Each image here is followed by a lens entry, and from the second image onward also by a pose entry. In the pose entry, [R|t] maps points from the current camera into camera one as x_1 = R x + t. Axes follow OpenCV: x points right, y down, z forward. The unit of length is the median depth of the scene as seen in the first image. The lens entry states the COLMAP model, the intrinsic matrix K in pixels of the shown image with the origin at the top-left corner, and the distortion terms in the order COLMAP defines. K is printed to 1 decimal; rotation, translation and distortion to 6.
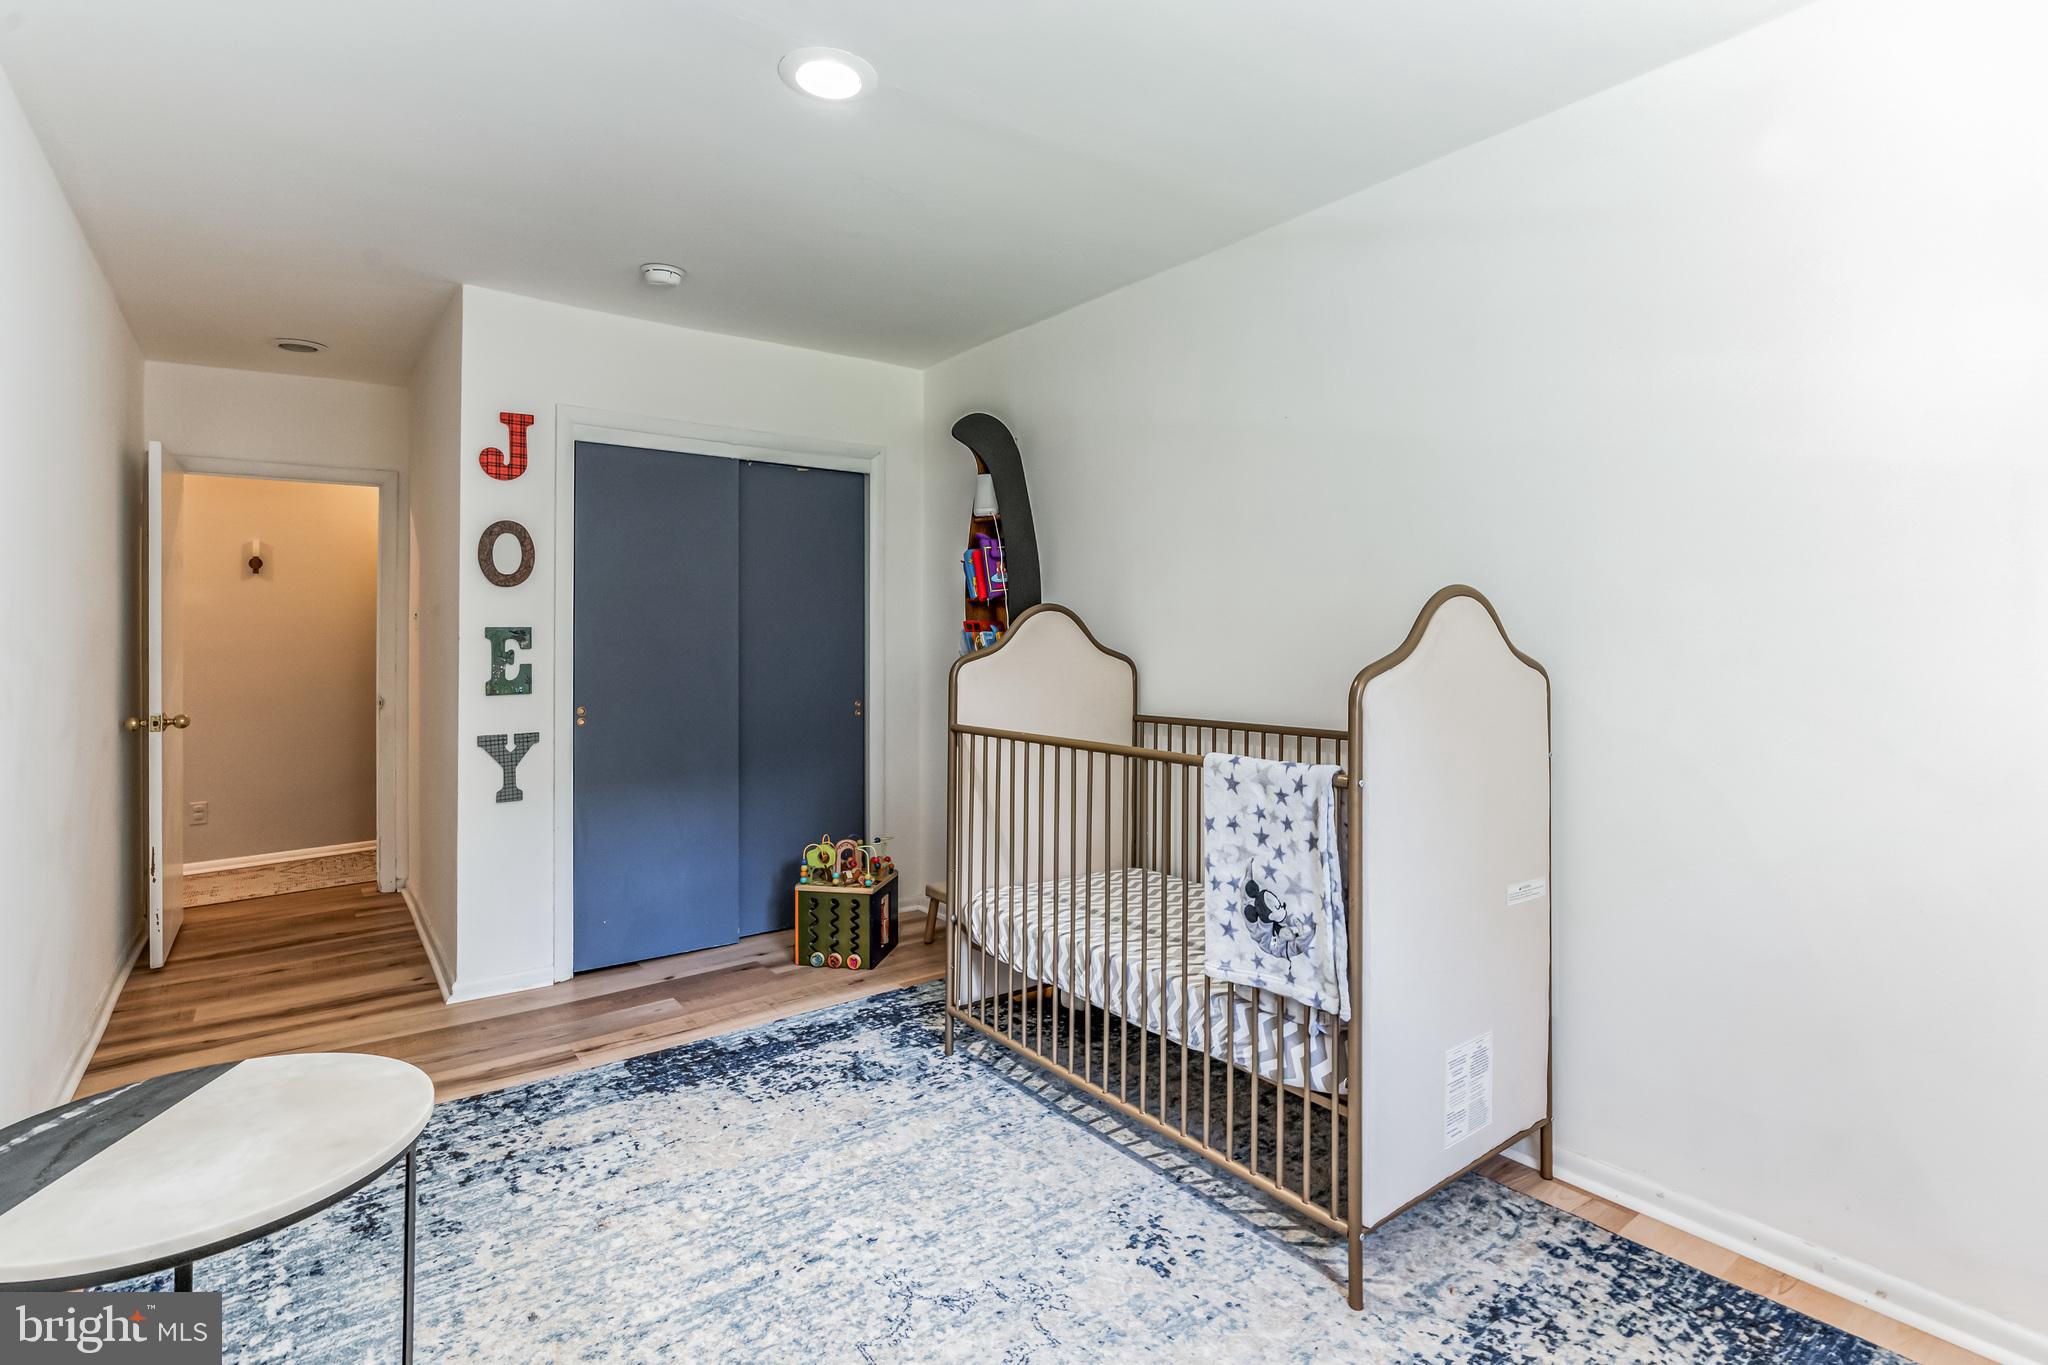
lens RADIAL K [[989.5, 0, 1036.5], [0, 989.5, 636.1], [0, 0, 1]] dist [-0.003441, -0.000073]
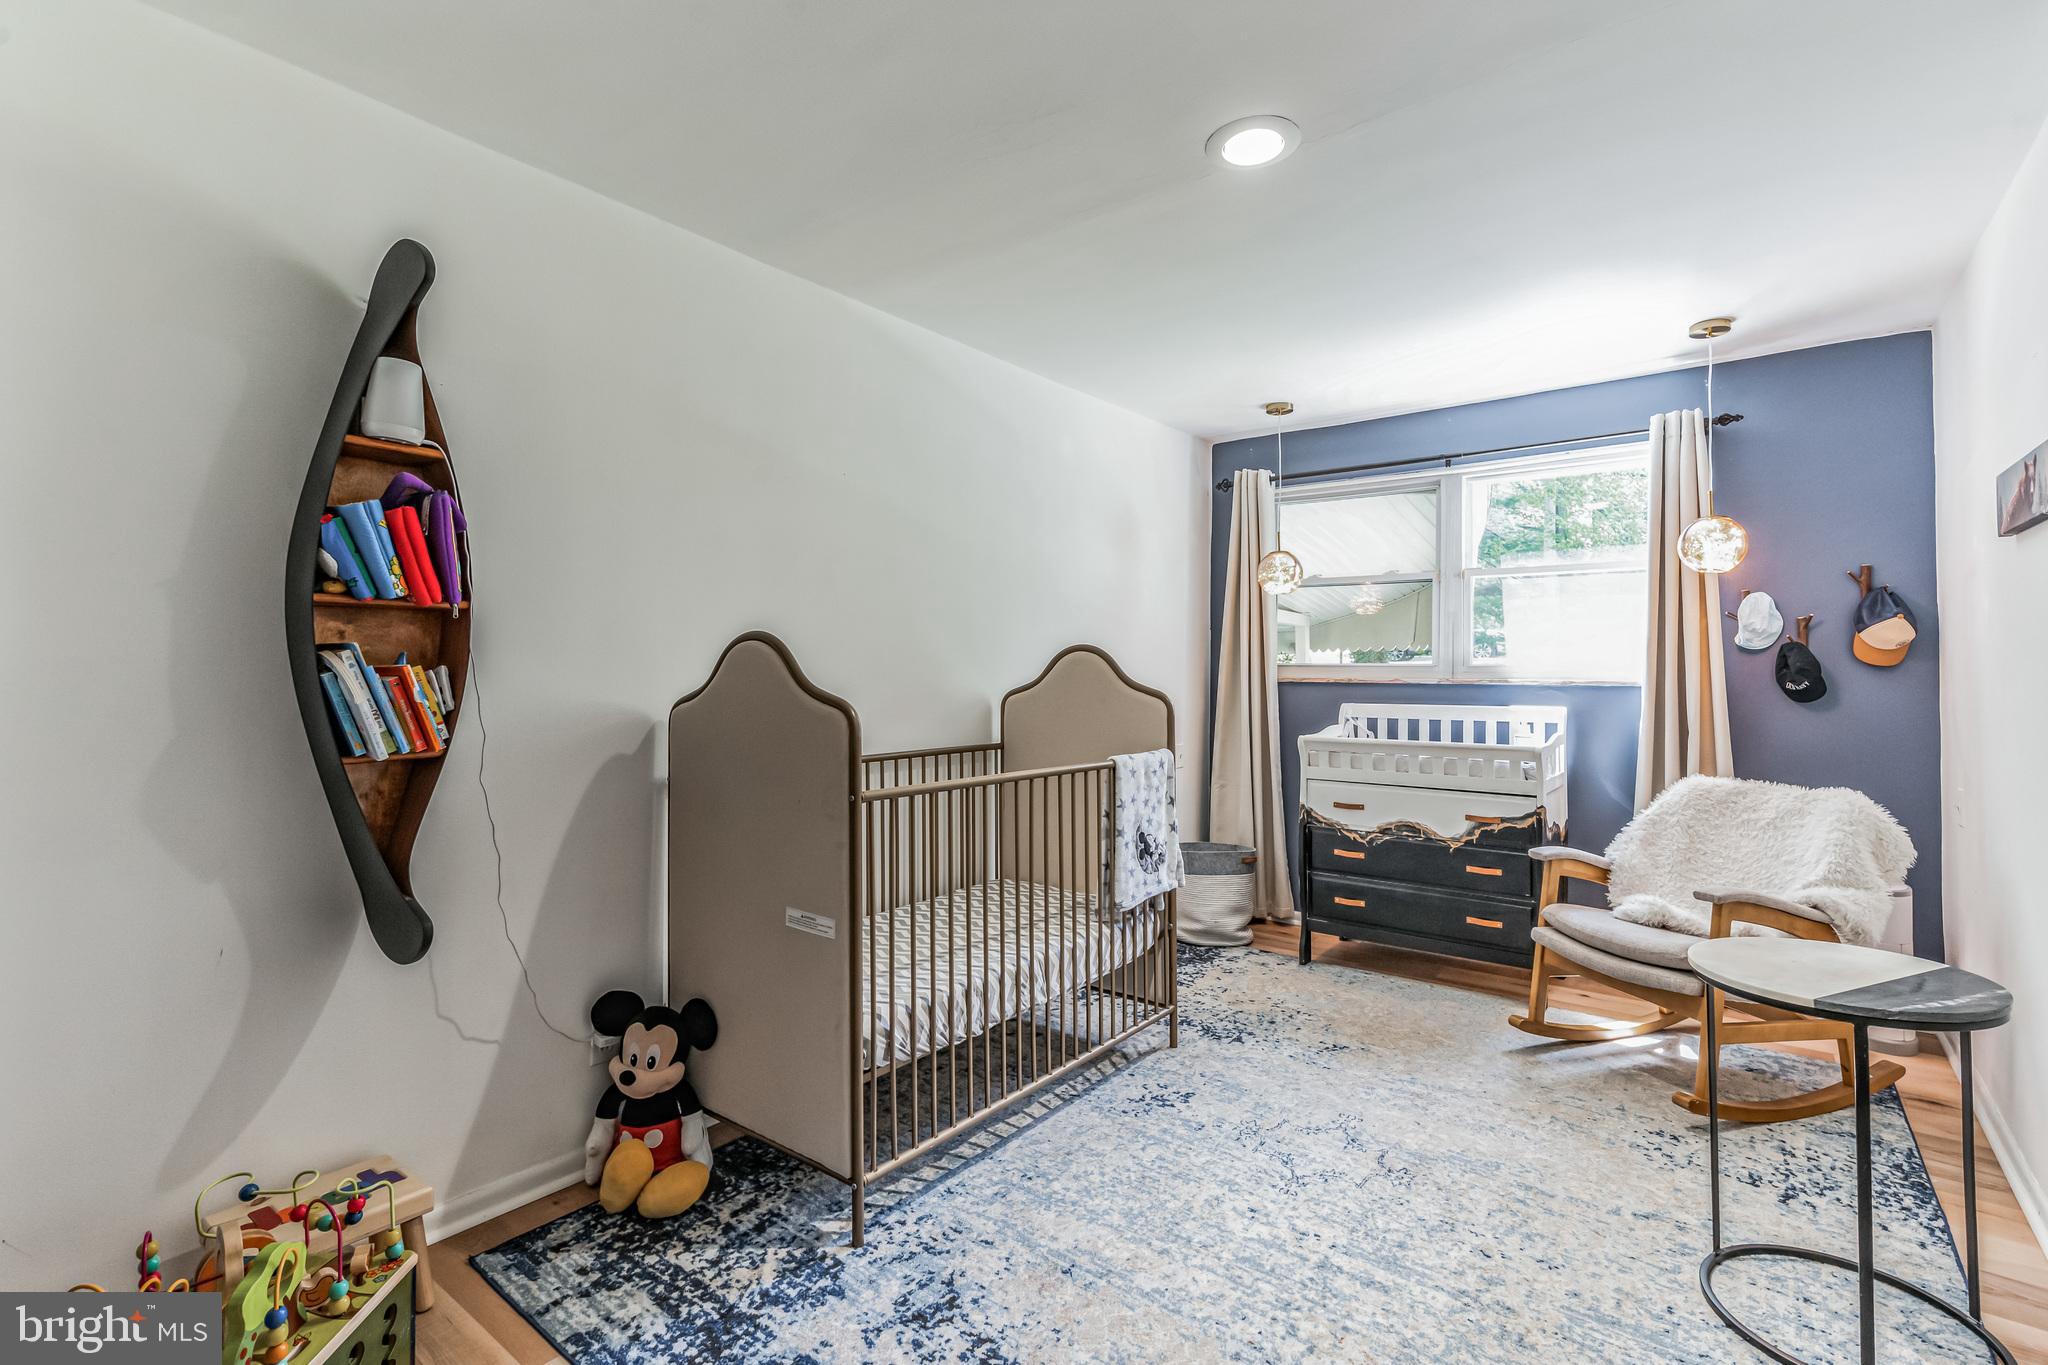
lens RADIAL K [[937.5, 0, 1024.8], [0, 937.5, 676.9], [0, 0, 1]] dist [-0.013412, 0.002499]
pose [[-0.246499, 0.002022, 0.969141, -0.920201], [0.002235, 0.999996, -0.001518, 0.005833], [-0.969141, 0.001791, -0.246502, 1.229329]]
